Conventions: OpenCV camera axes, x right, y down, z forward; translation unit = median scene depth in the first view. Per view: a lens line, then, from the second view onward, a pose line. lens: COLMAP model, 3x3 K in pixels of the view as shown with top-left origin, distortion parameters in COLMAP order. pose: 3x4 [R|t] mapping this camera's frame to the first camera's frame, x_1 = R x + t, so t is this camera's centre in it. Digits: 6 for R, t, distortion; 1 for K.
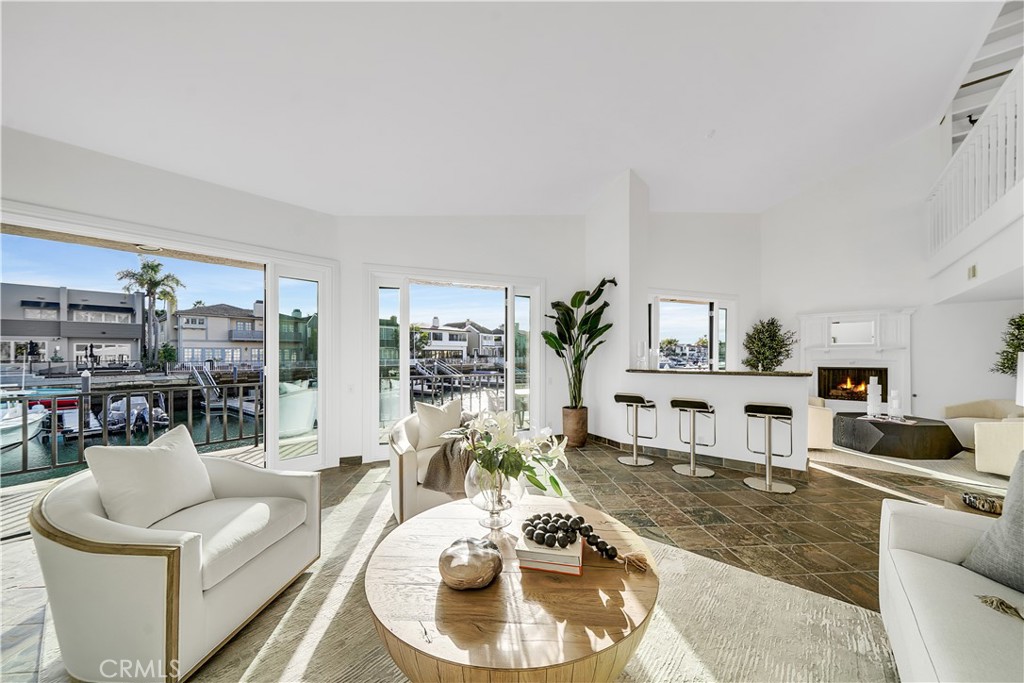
lens RADIAL K [[351.8, 0, 511.5], [0, 351.8, 350.3], [0, 0, 1]] dist [0.002102, 0.000140]
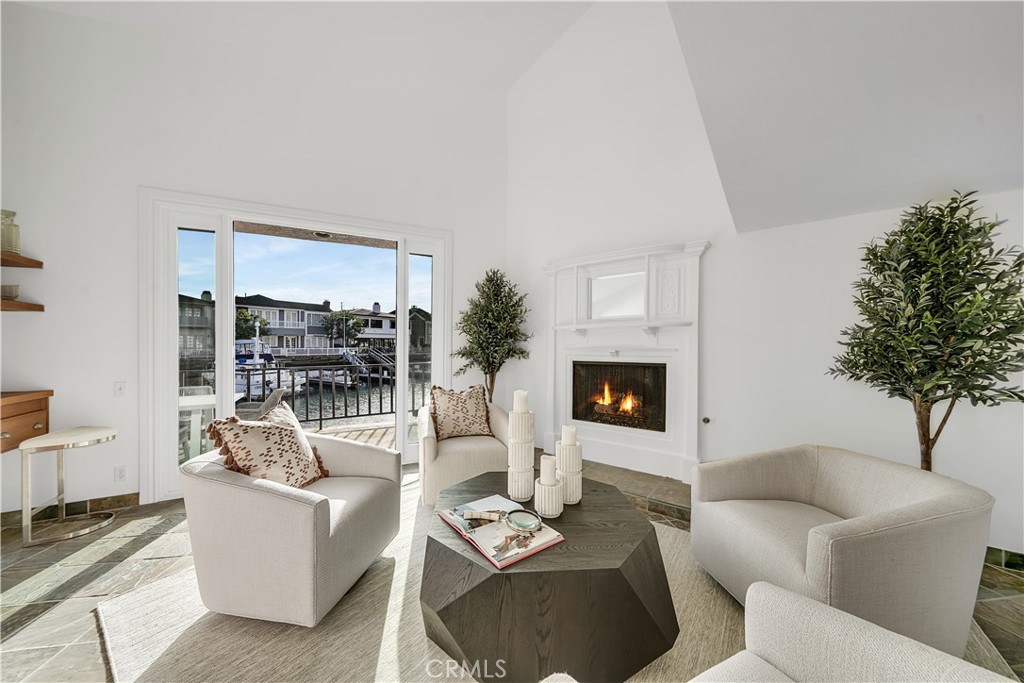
lens RADIAL K [[351.3, 0, 506.7], [0, 351.3, 346.6], [0, 0, 1]] dist [-0.004434, 0.000046]
pose [[0.997762, 0.006255, 0.066576, 0.139013], [-0.007517, 0.999796, 0.018724, 0.002792], [-0.066445, -0.019183, 0.997606, 0.089359]]
